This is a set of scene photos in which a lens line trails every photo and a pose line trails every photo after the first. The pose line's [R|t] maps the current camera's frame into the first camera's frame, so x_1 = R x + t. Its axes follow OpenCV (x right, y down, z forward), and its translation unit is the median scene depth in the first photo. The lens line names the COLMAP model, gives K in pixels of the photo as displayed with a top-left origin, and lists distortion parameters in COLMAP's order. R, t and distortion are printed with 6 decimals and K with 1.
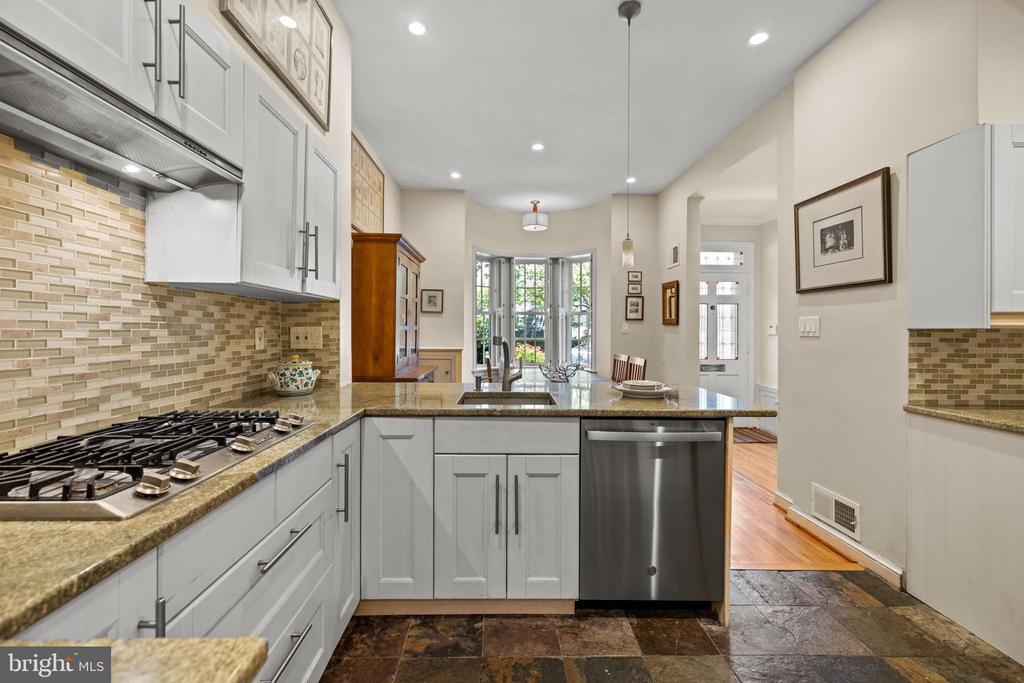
lens RADIAL K [[430.8, 0, 505.4], [0, 430.8, 329.8], [0, 0, 1]] dist [0.001061, 0.000568]
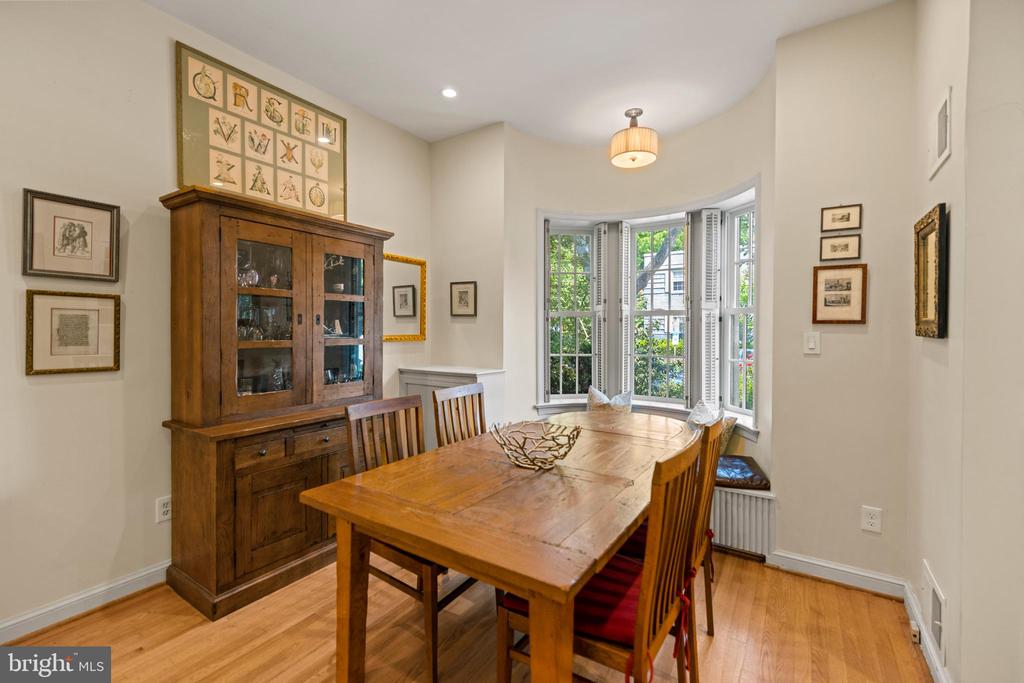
lens RADIAL K [[430.8, 0, 519.5], [0, 430.8, 334.2], [0, 0, 1]] dist [0.001061, 0.000568]
pose [[0.828523, 0.001961, -0.559952, 0.665754], [0.002509, 0.999971, 0.007214, -0.038349], [0.559949, -0.007382, 0.828494, 1.156959]]
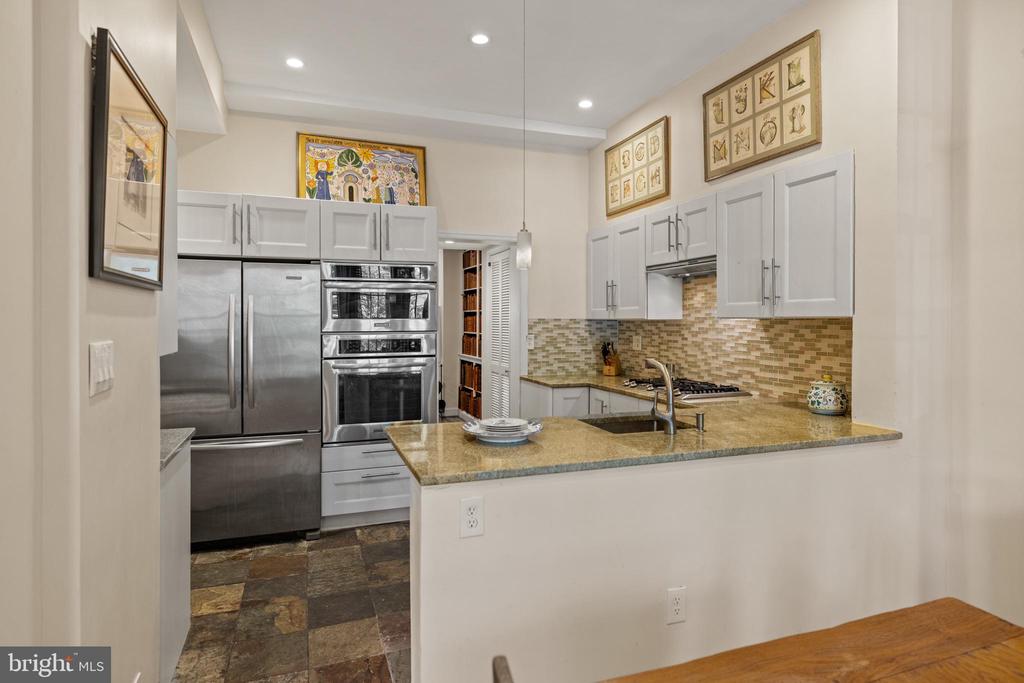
lens RADIAL K [[579.4, 0, 518.7], [0, 579.4, 327.0], [0, 0, 1]] dist [-0.000887, -0.000245]
pose [[-0.940780, -0.002159, -0.339010, 0.608099], [-0.006432, 0.999913, 0.011481, -0.060396], [0.338956, 0.012981, -0.940713, 1.873934]]
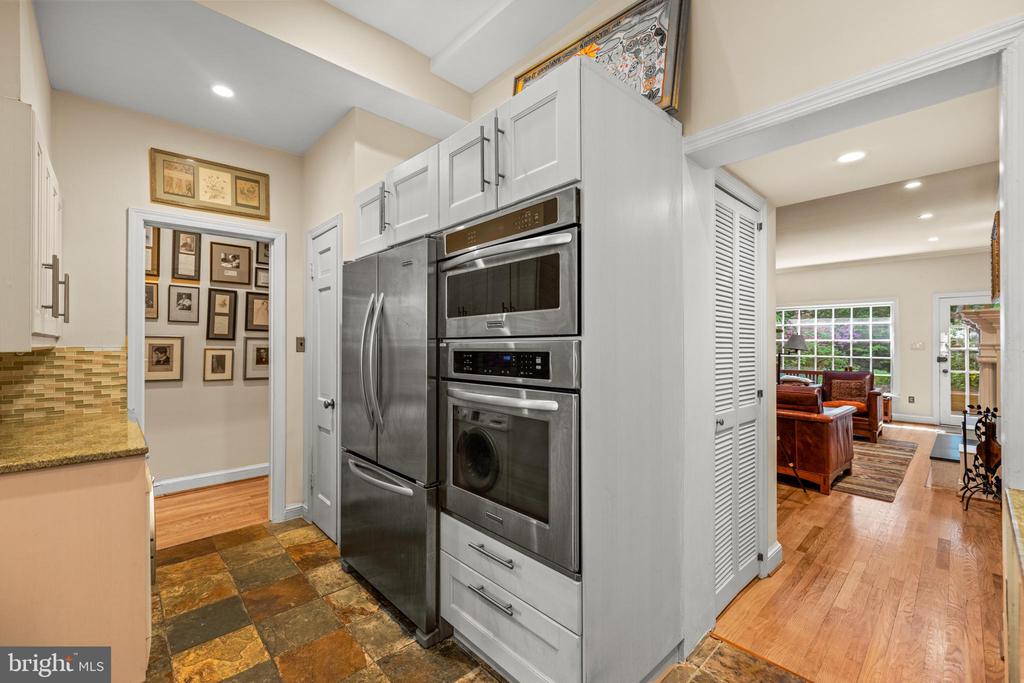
lens RADIAL K [[430.8, 0, 508.4], [0, 430.8, 342.5], [0, 0, 1]] dist [0.001061, 0.000568]
pose [[-0.665828, -0.001941, 0.746102, -0.090436], [-0.004285, 0.999990, -0.001222, -0.018009], [-0.746093, -0.004011, -0.665830, 0.640805]]
